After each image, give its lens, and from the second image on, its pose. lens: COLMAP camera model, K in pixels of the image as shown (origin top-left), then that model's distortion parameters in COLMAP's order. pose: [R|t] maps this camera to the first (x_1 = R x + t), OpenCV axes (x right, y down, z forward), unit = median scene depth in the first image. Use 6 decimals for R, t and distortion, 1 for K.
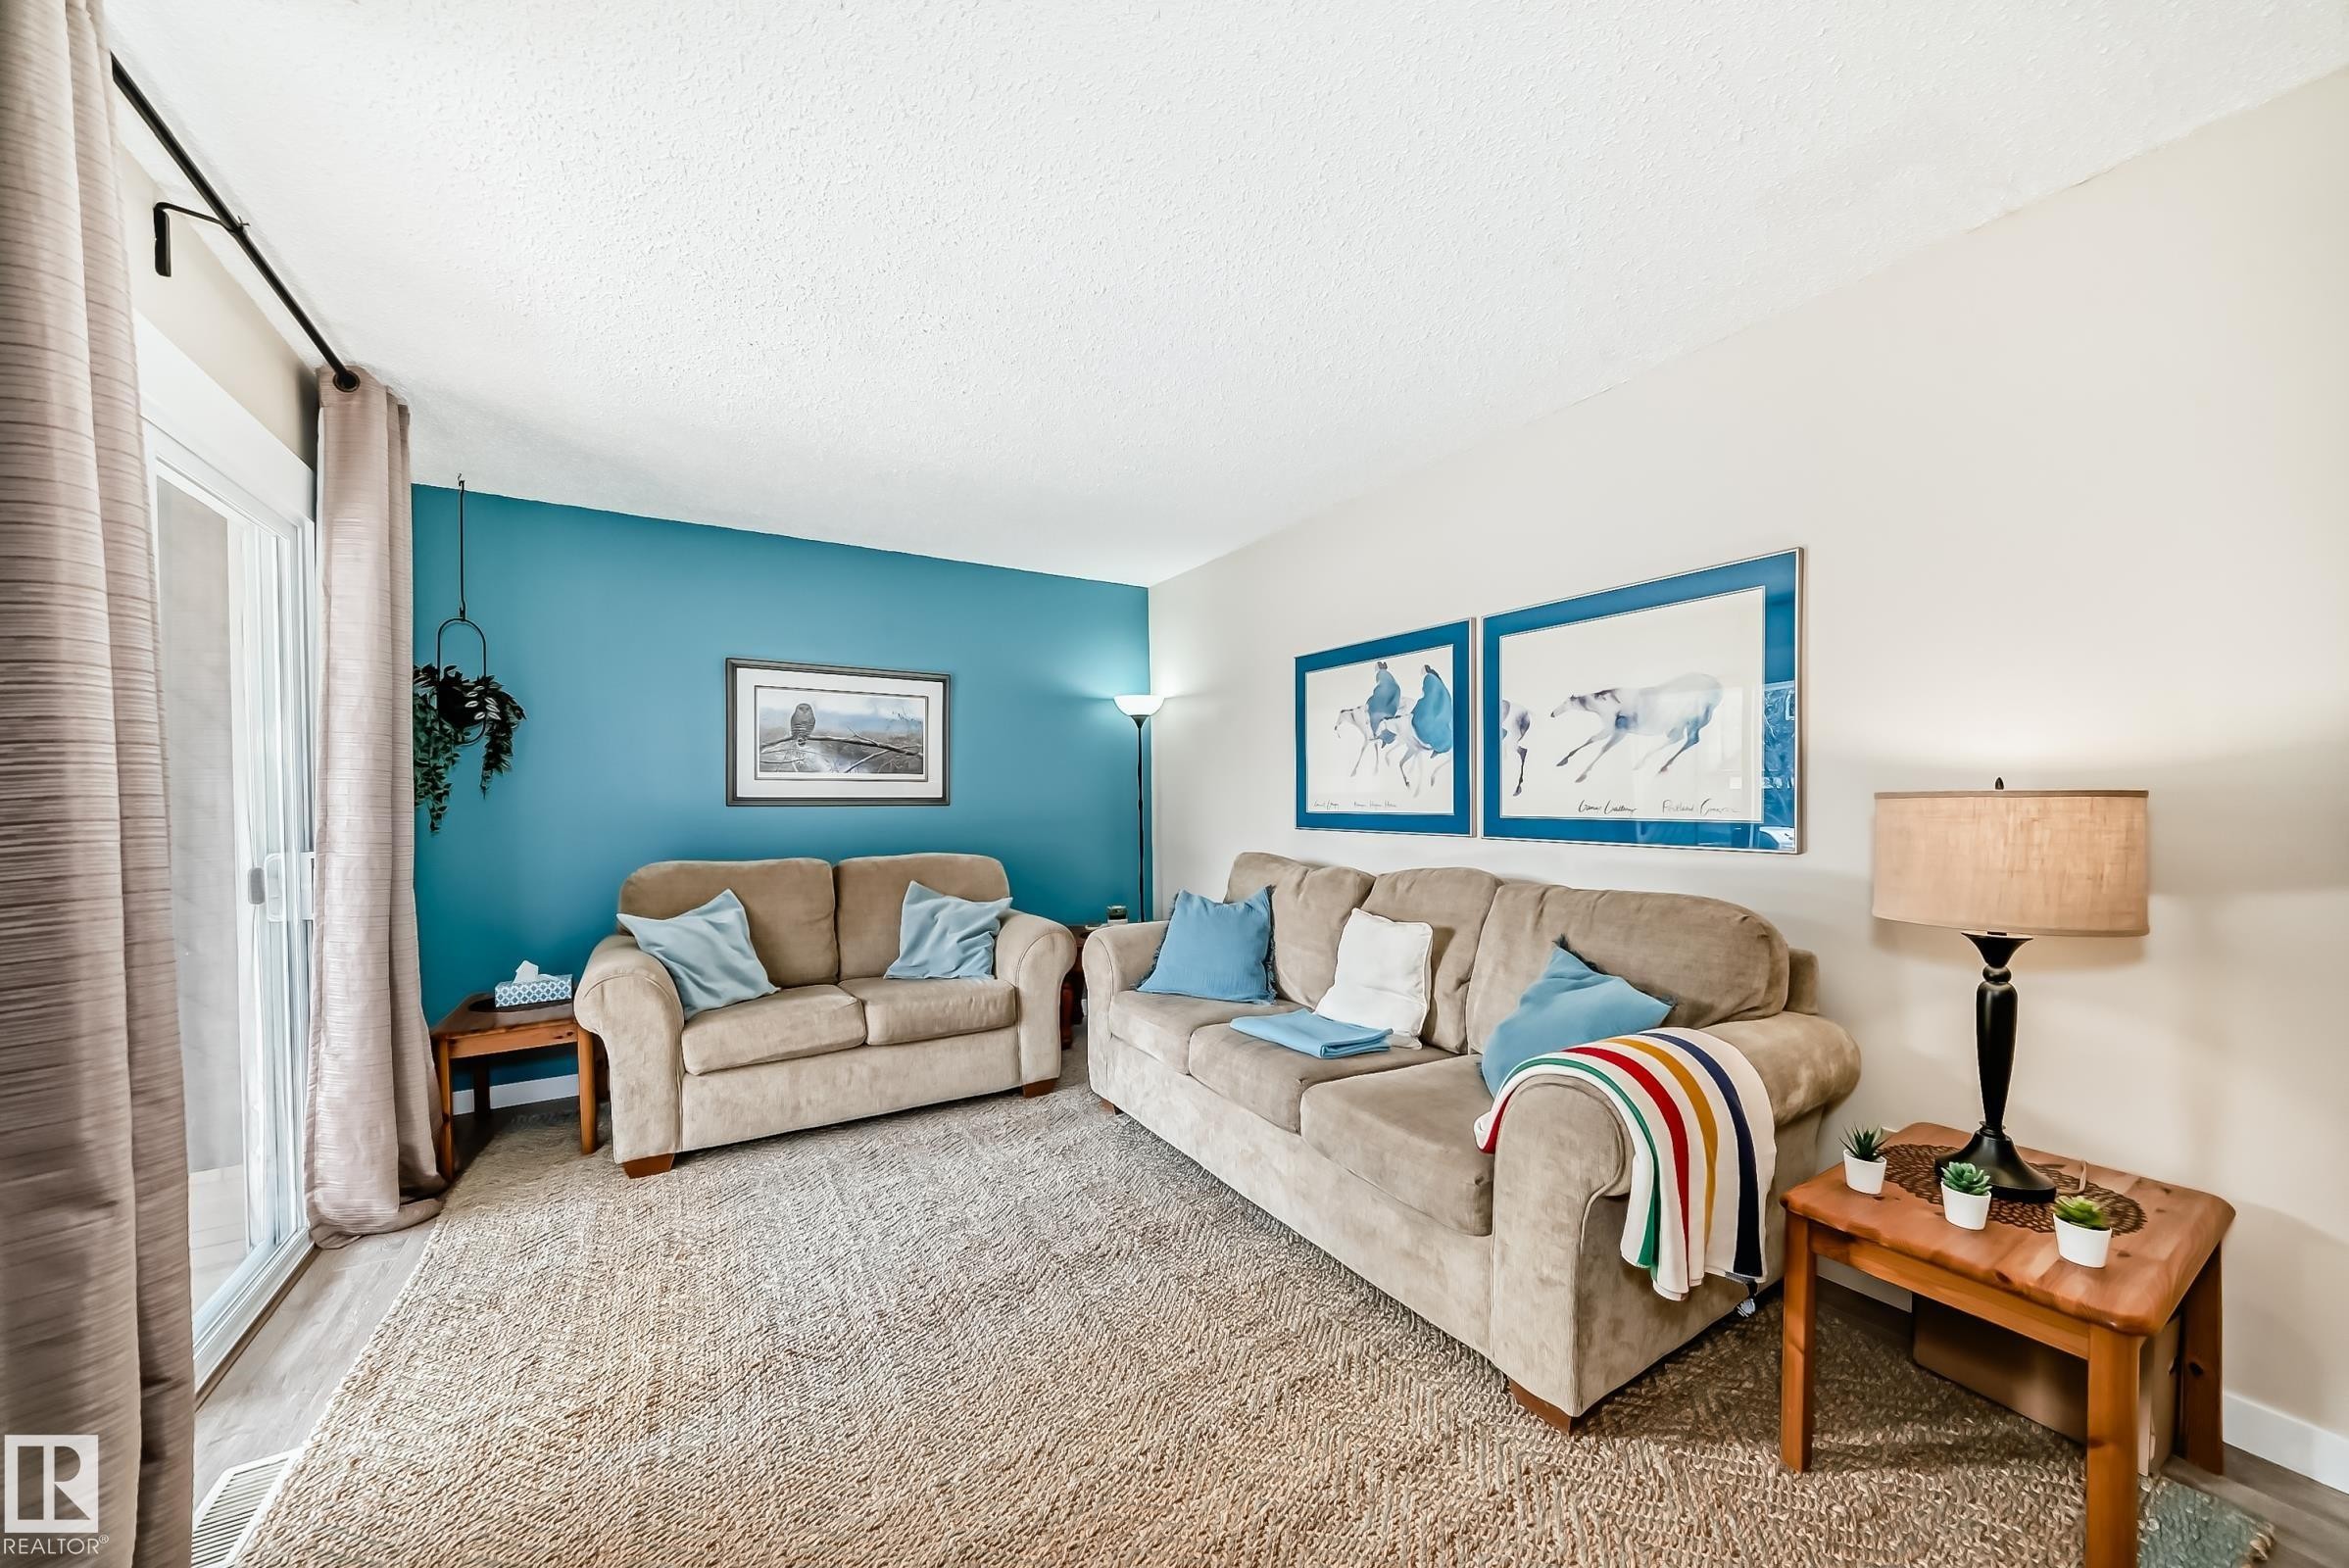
lens RADIAL K [[825.7, 0, 1175.9], [0, 825.7, 800.5], [0, 0, 1]] dist [-0.015924, 0.003138]
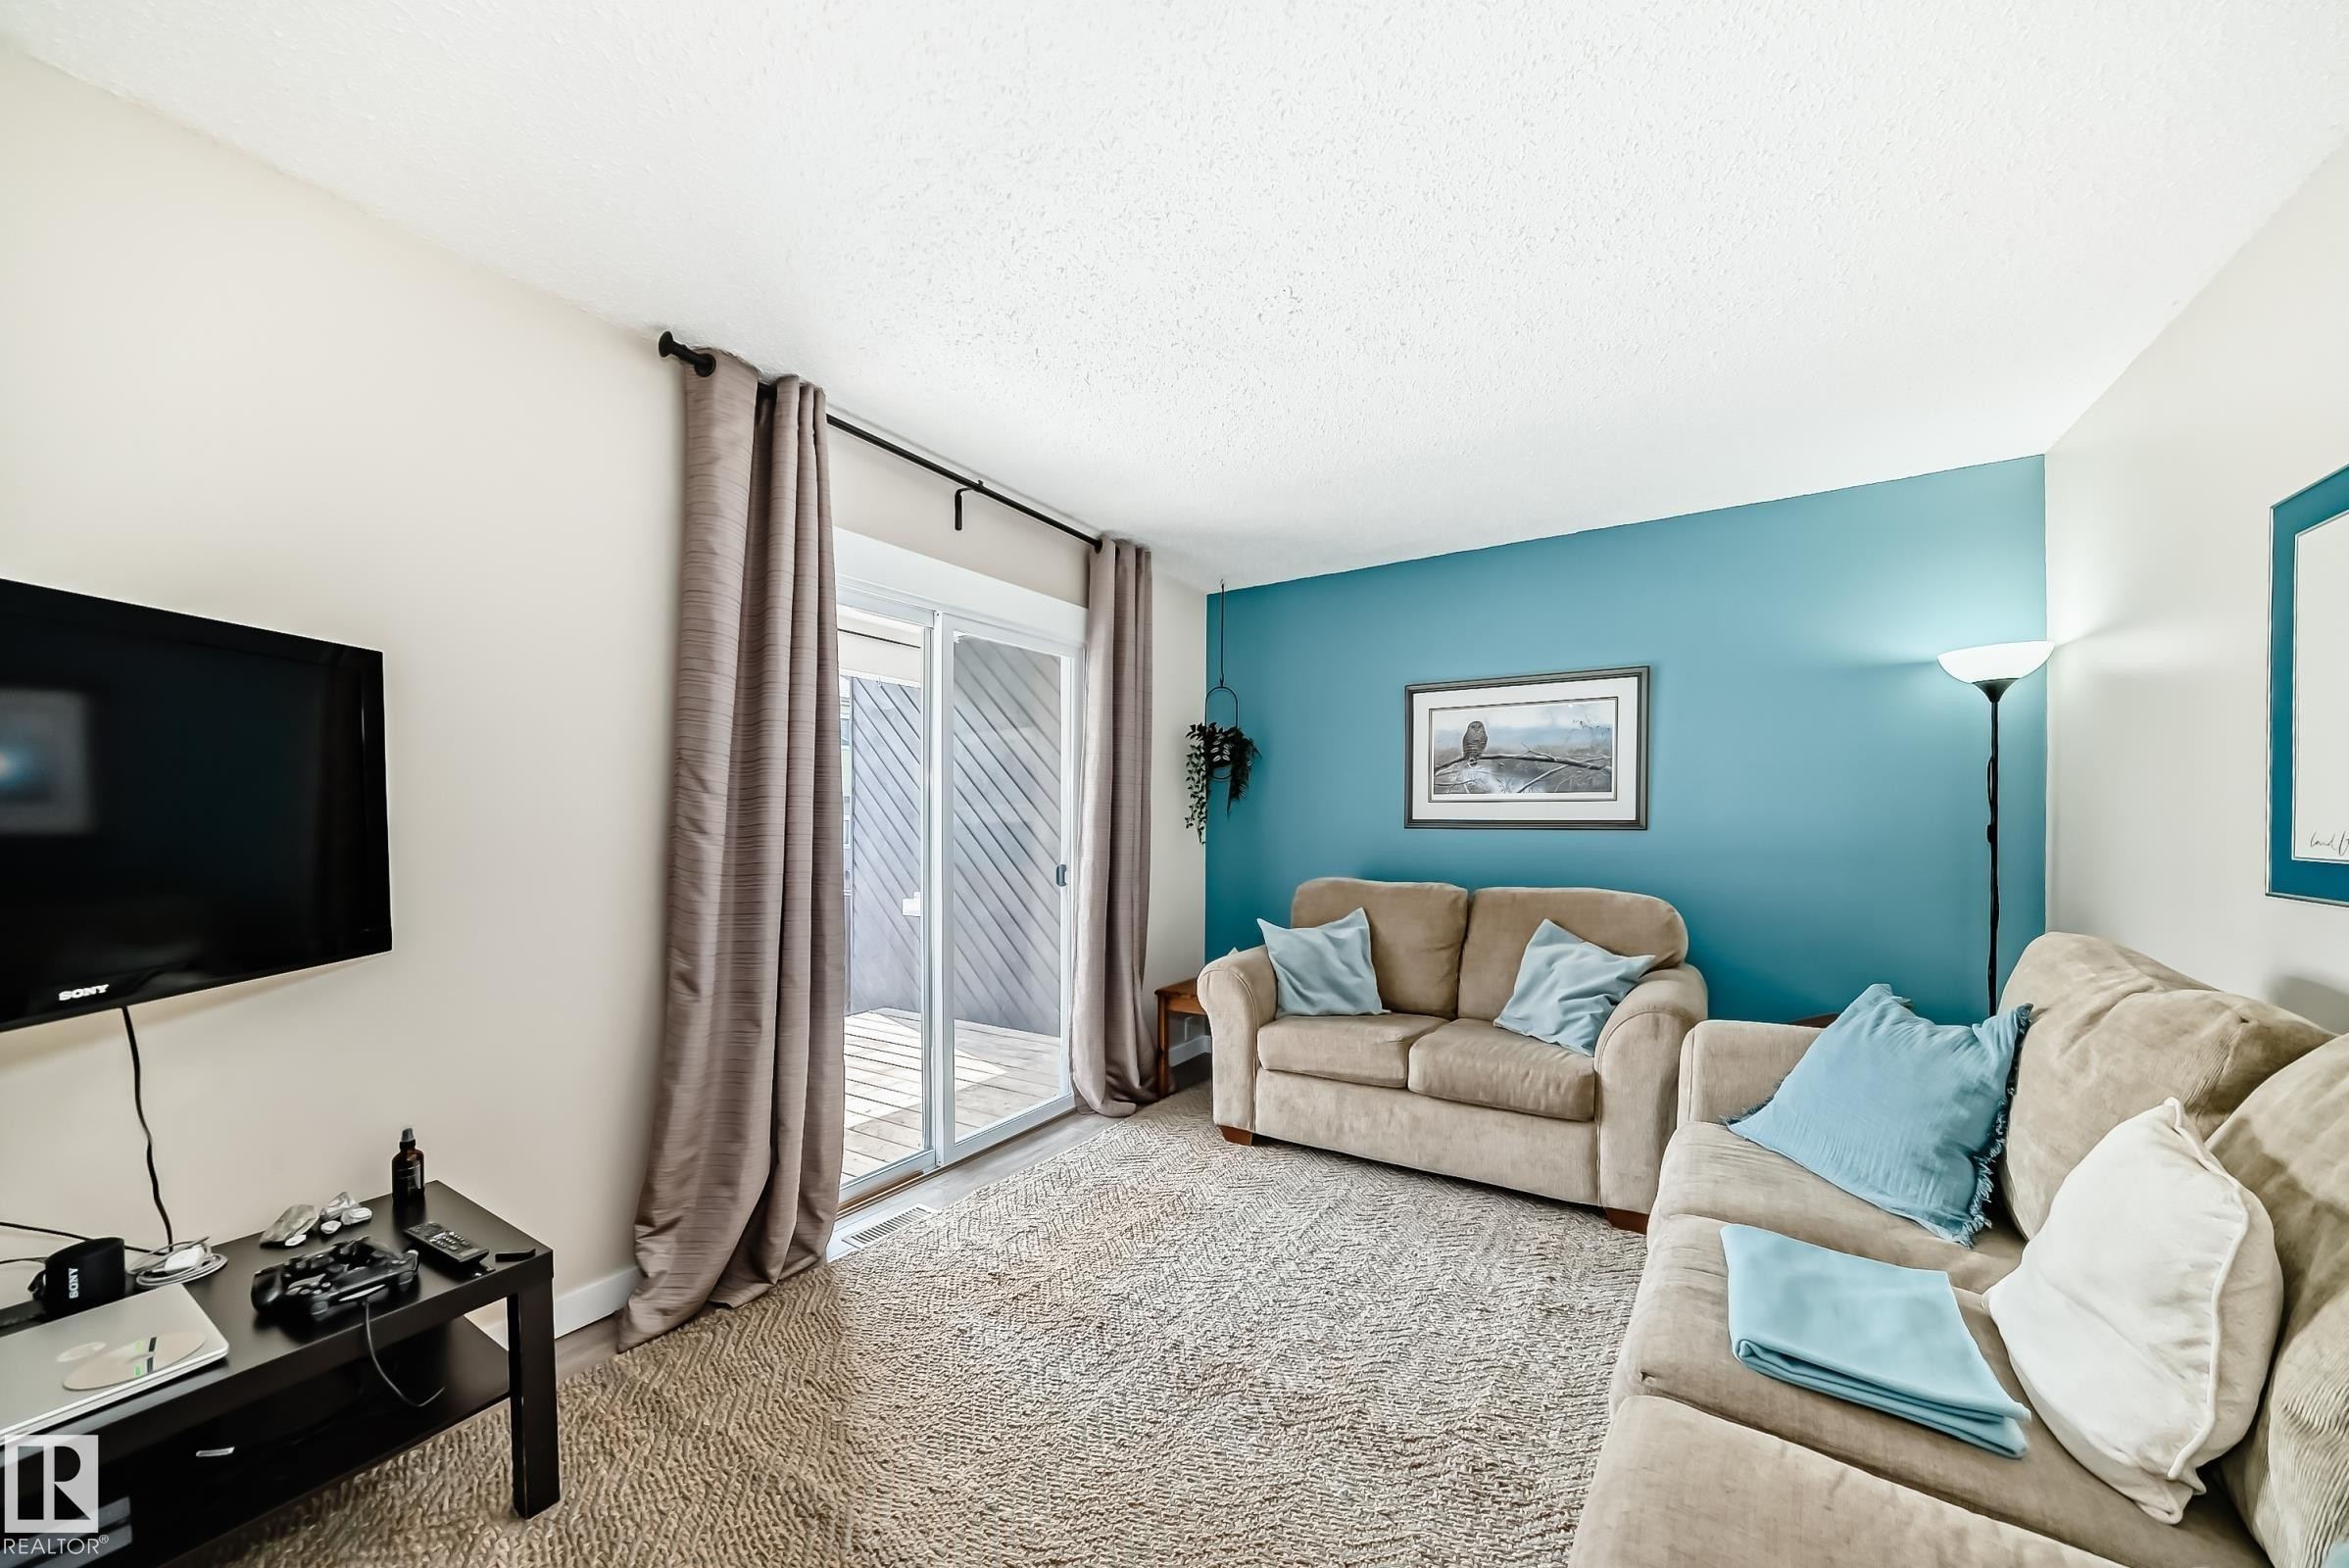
lens RADIAL K [[825.7, 0, 1174.5], [0, 825.7, 819.9], [0, 0, 1]] dist [-0.015924, 0.003138]
pose [[0.447026, 0.003253, -0.894515, 0.329329], [-0.000407, 0.999994, 0.003432, -0.009066], [0.894521, -0.001170, 0.447024, 0.344205]]
